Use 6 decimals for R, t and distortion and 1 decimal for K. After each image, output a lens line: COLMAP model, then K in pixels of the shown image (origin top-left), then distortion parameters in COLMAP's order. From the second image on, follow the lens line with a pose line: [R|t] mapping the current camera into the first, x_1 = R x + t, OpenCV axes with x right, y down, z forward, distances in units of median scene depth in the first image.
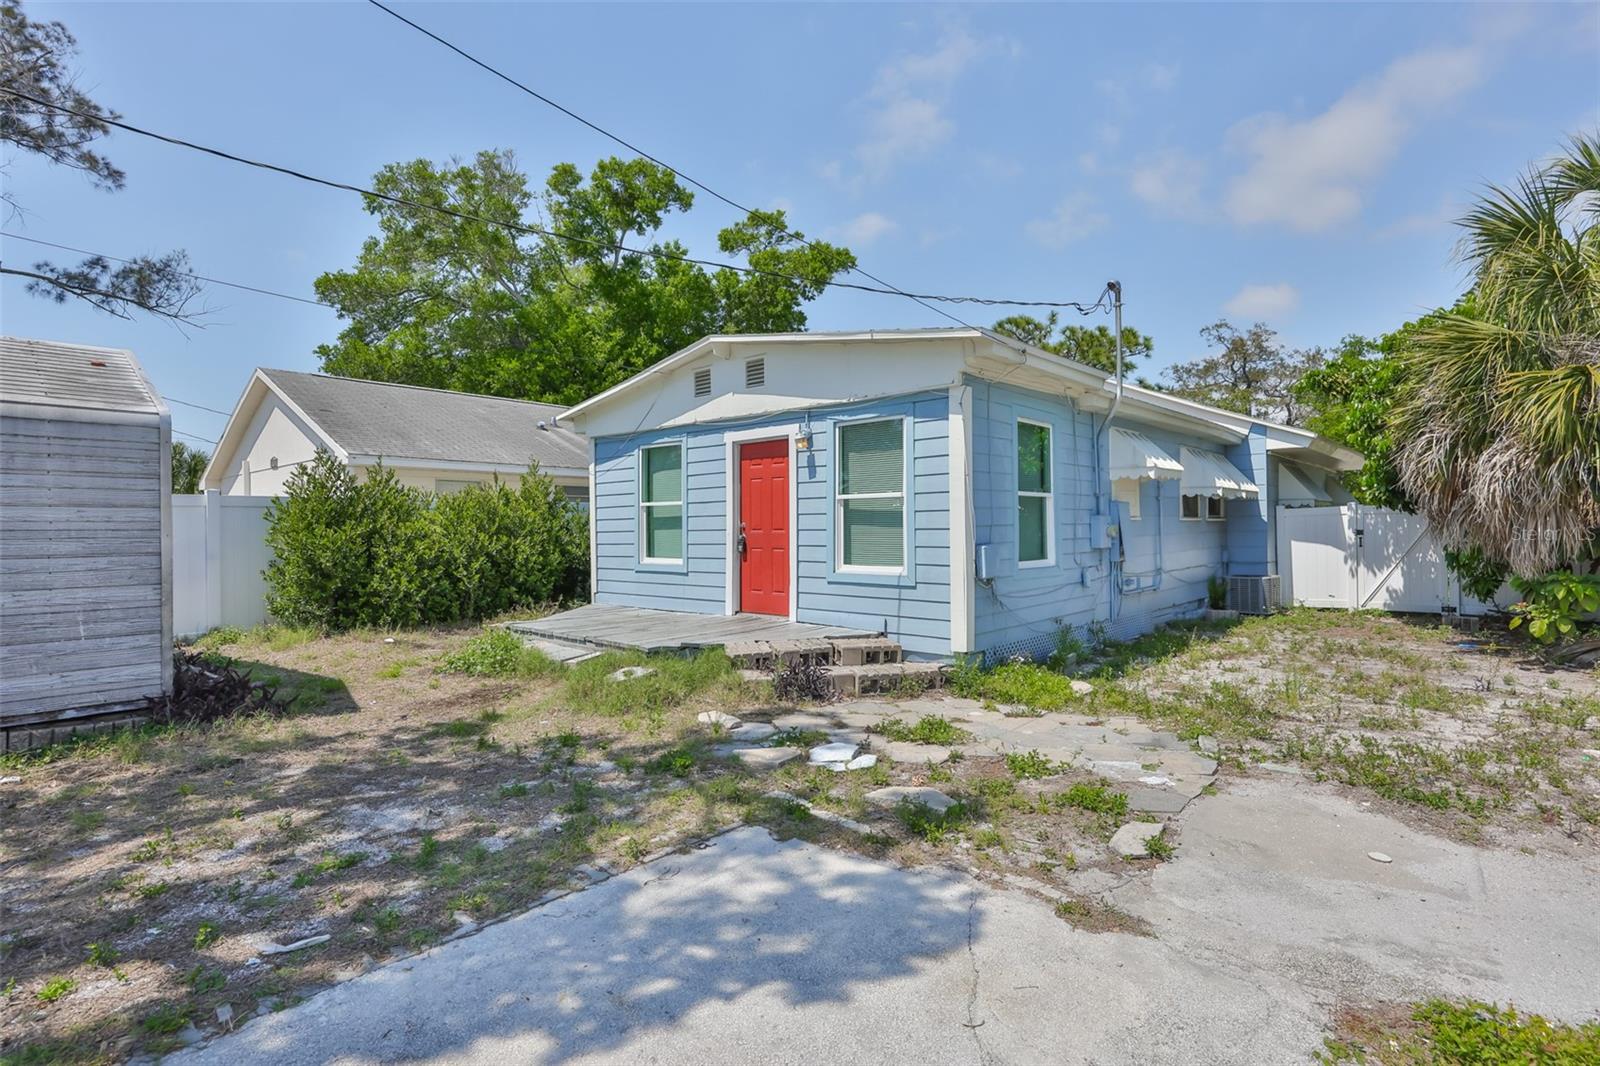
lens RADIAL K [[776.7, 0, 808.2], [0, 776.7, 534.2], [0, 0, 1]] dist [-0.001823, 0.001575]
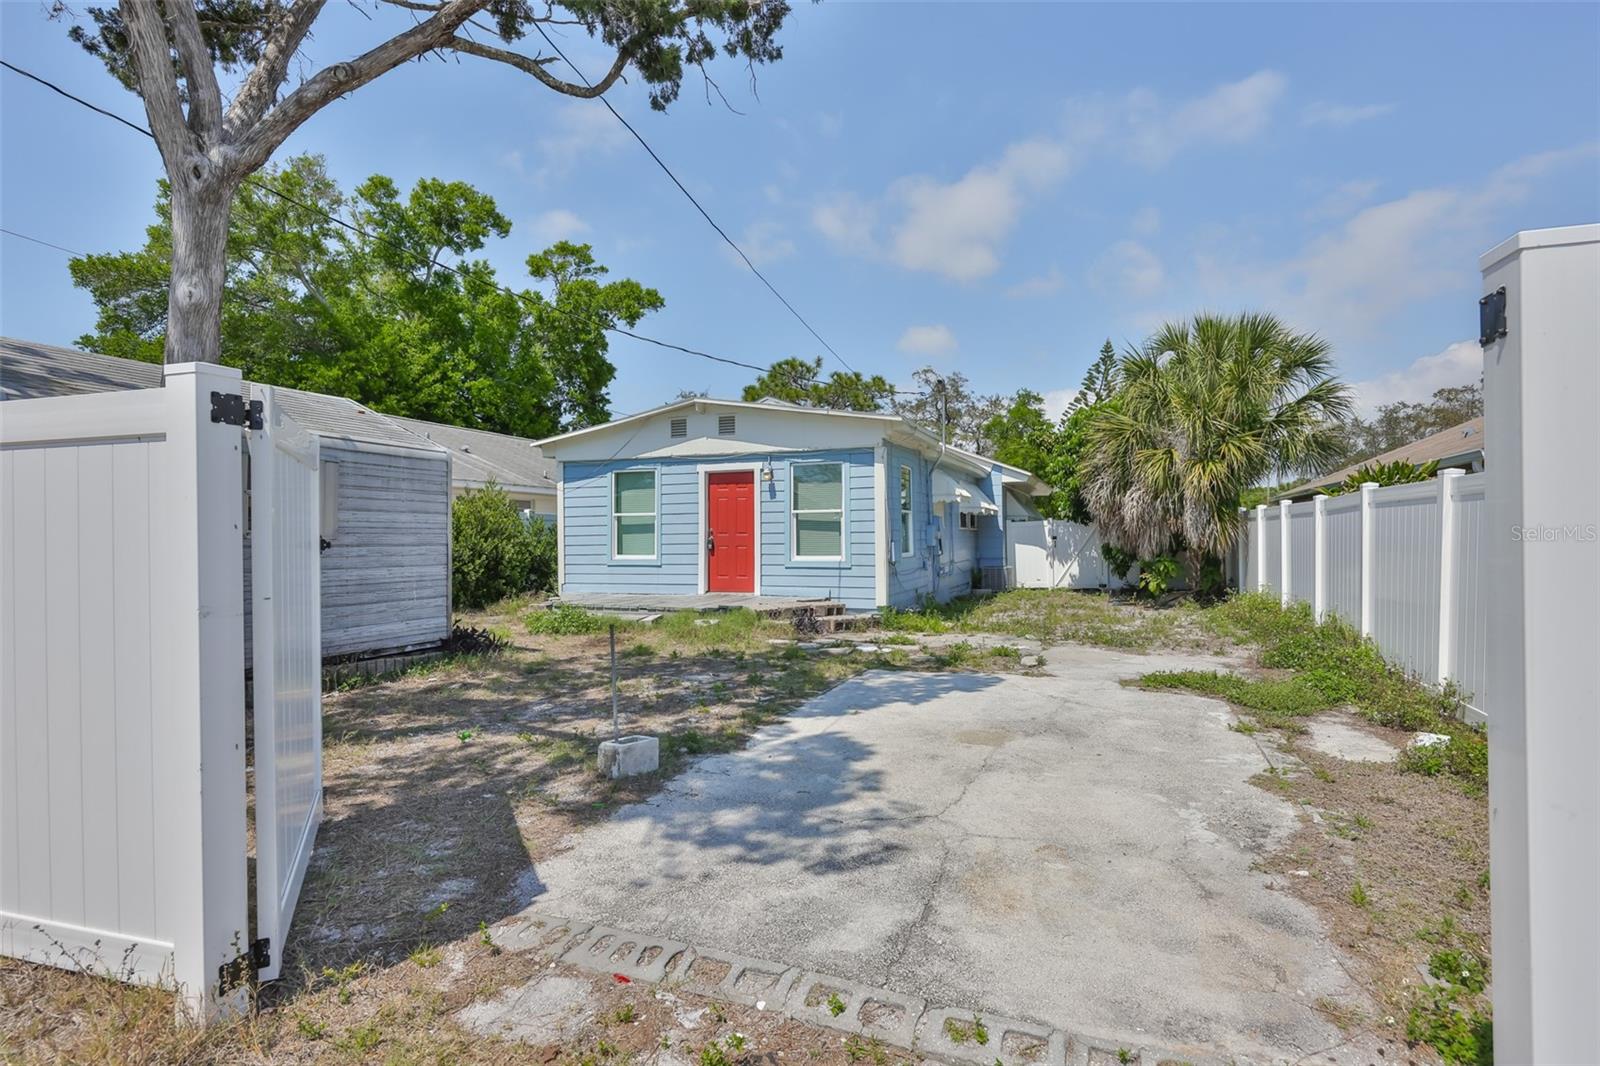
lens RADIAL K [[776.7, 0, 808.5], [0, 776.7, 535.3], [0, 0, 1]] dist [-0.001823, 0.001575]
pose [[0.936491, 0.002096, 0.350685, -0.448552], [0.002958, 0.999899, -0.013876, 0.019385], [-0.350679, 0.014032, 0.936391, -0.422687]]
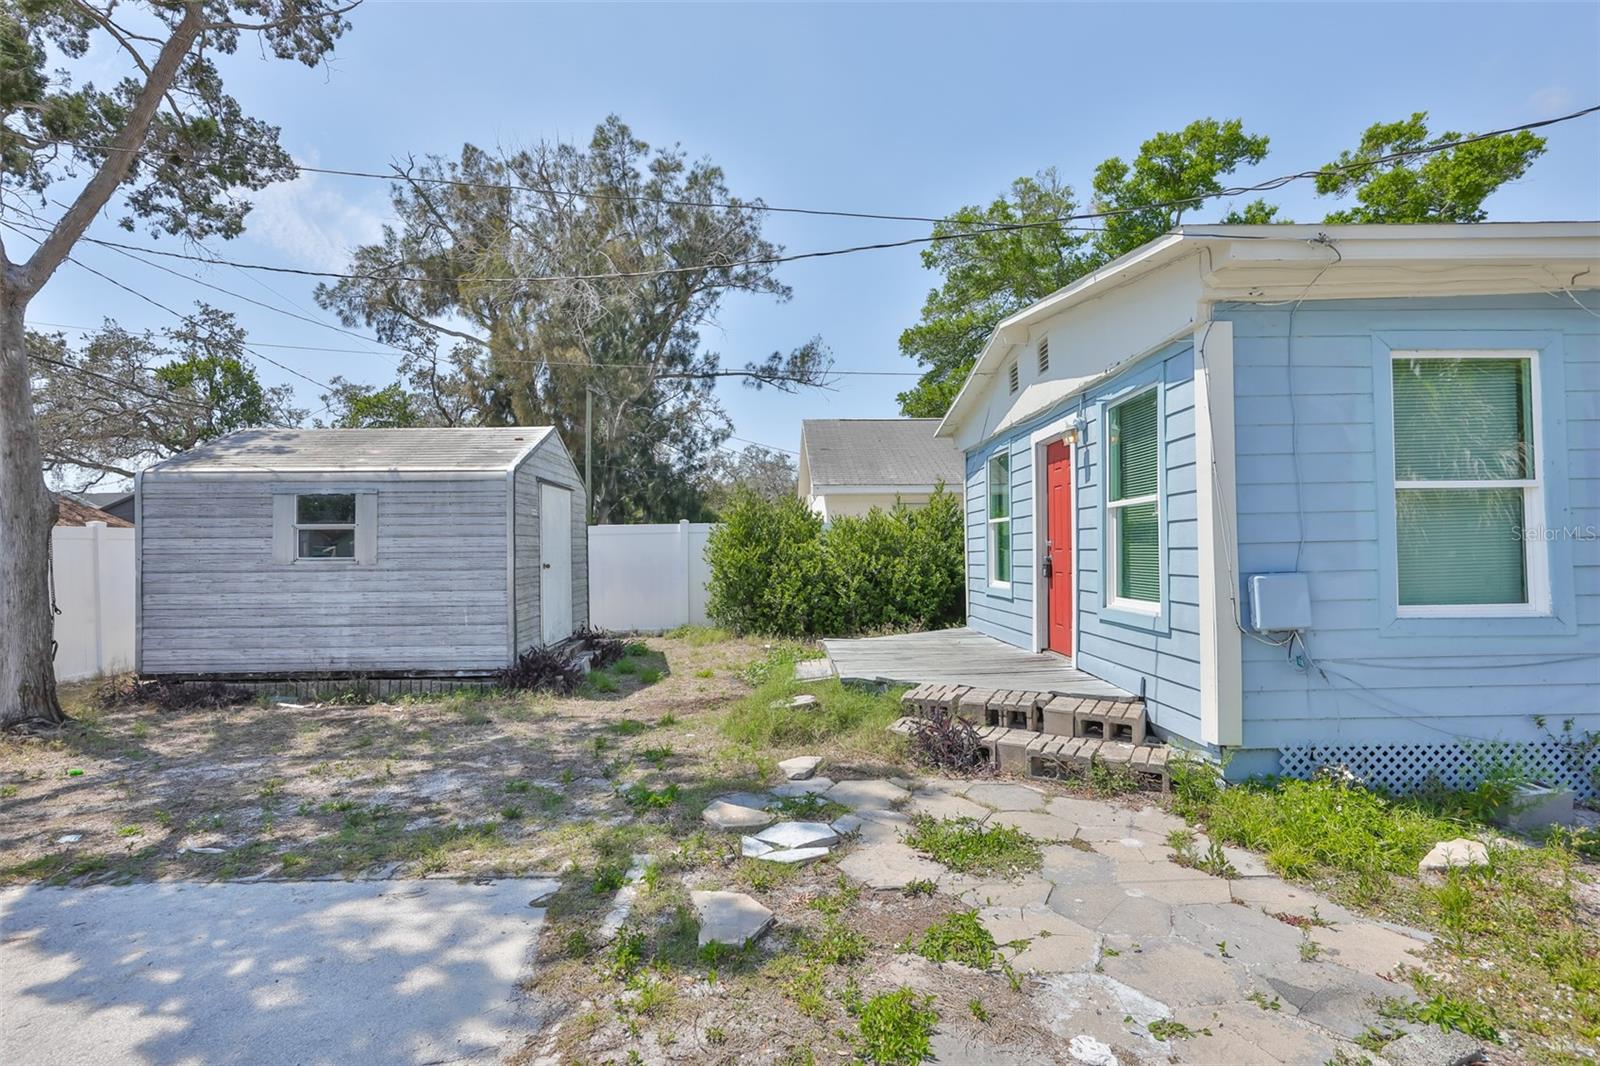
lens RADIAL K [[776.7, 0, 798.7], [0, 776.7, 538.2], [0, 0, 1]] dist [-0.001823, 0.001575]
pose [[0.679078, -0.013341, -0.733945, 0.362937], [0.000118, 0.999837, -0.018066, -0.002966], [0.734066, 0.012181, 0.678969, 0.271205]]
